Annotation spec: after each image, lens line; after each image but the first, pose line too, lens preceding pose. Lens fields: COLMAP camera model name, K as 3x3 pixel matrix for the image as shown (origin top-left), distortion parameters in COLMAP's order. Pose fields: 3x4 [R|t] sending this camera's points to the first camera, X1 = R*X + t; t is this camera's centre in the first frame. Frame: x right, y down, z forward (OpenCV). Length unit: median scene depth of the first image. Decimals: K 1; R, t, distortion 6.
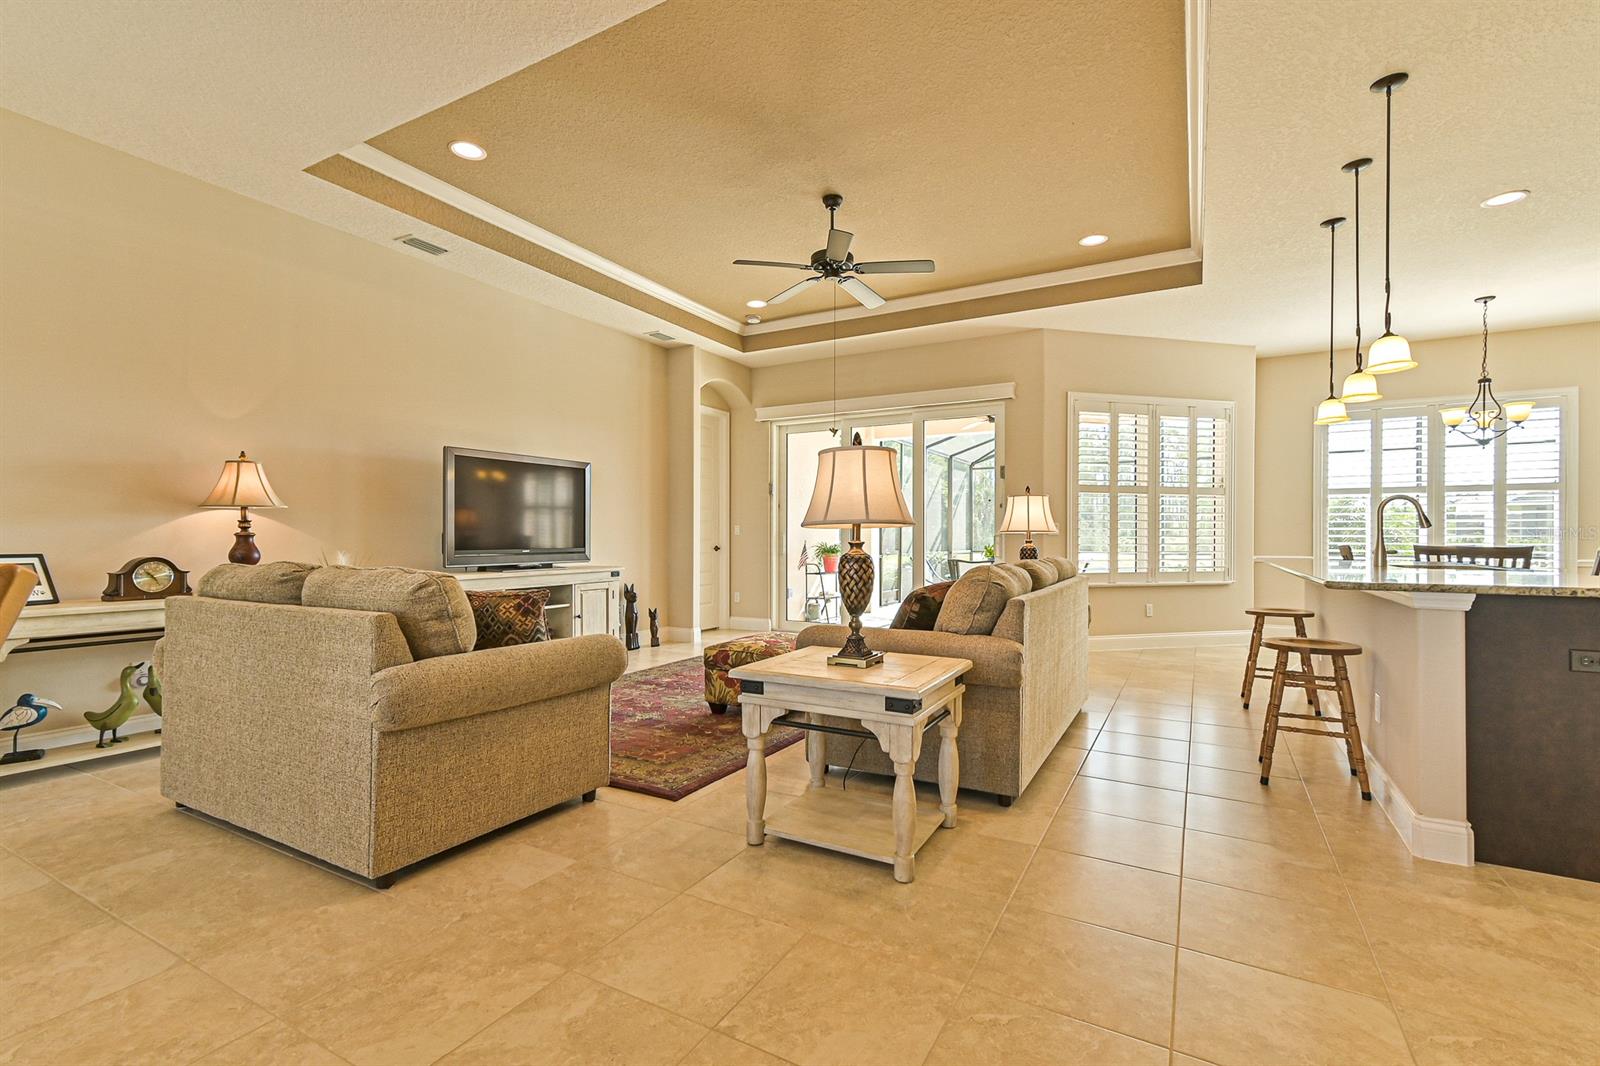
lens RADIAL K [[704.3, 0, 800.0], [0, 704.3, 533.0], [0, 0, 1]] dist [0.010492, -0.000065]
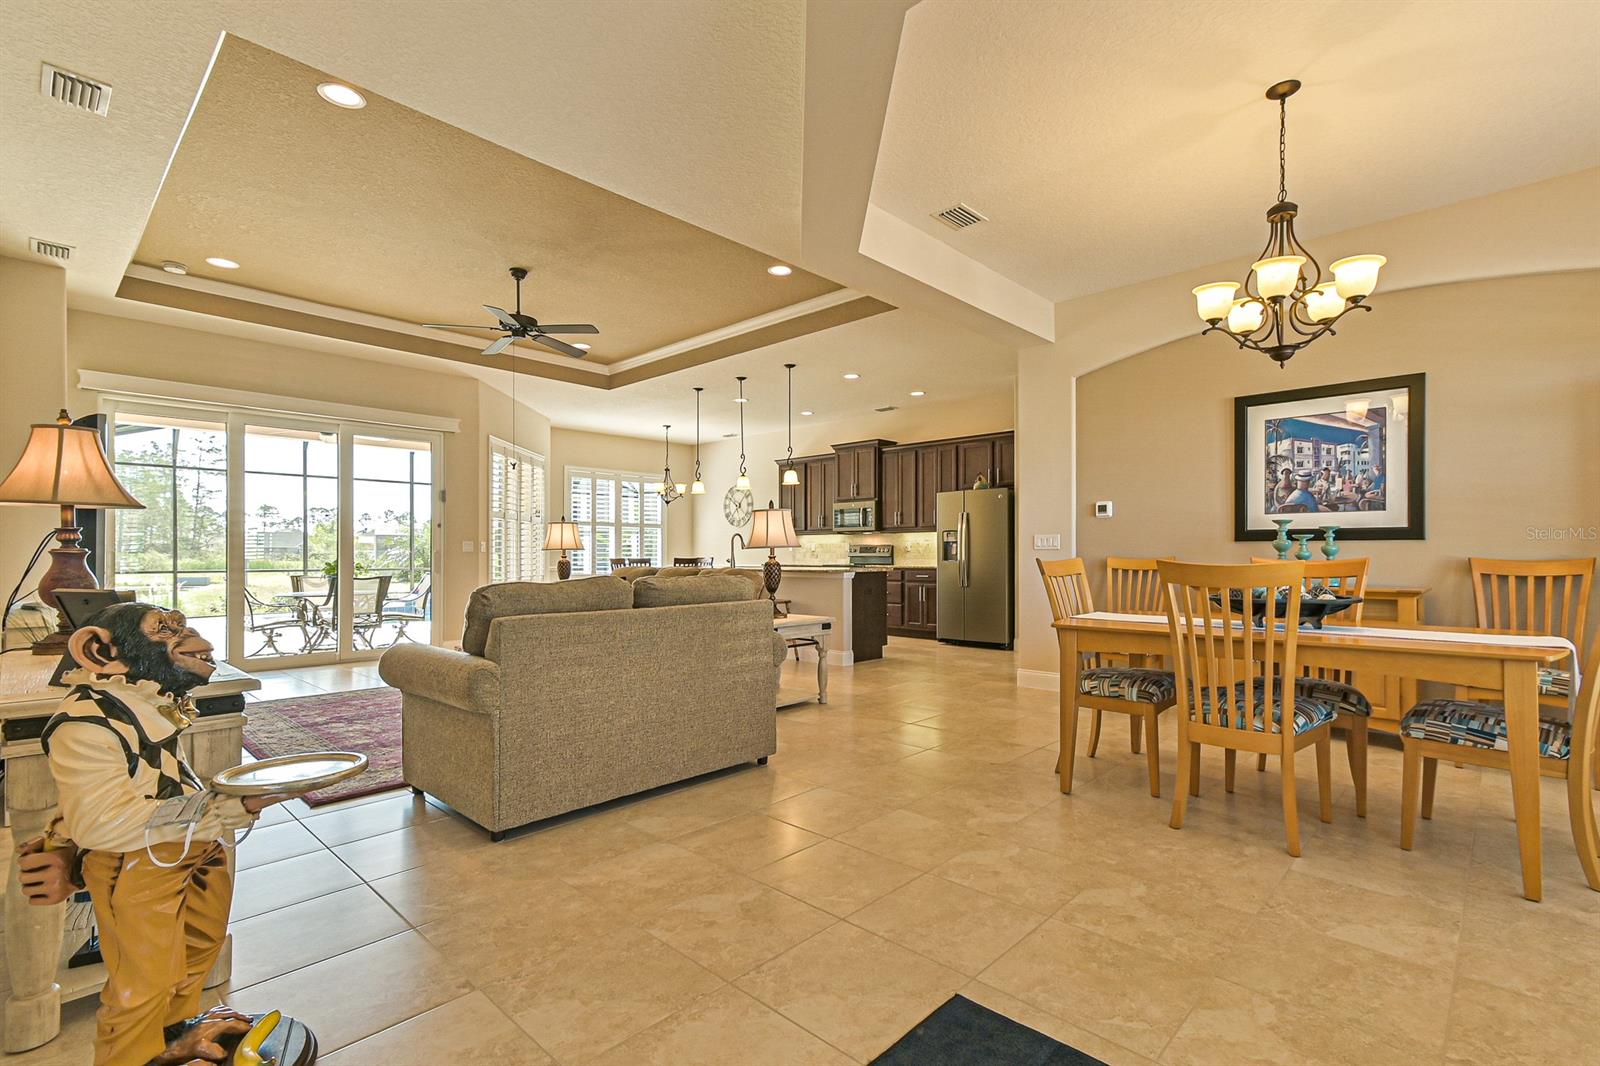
lens RADIAL K [[727.1, 0, 815.3], [0, 727.1, 542.1], [0, 0, 1]] dist [0.011092, 0.000000]
pose [[0.243916, 0.012550, 0.969715, -1.163930], [-0.003259, 0.999921, -0.012121, -0.001118], [-0.969791, -0.000203, 0.243938, 0.242085]]
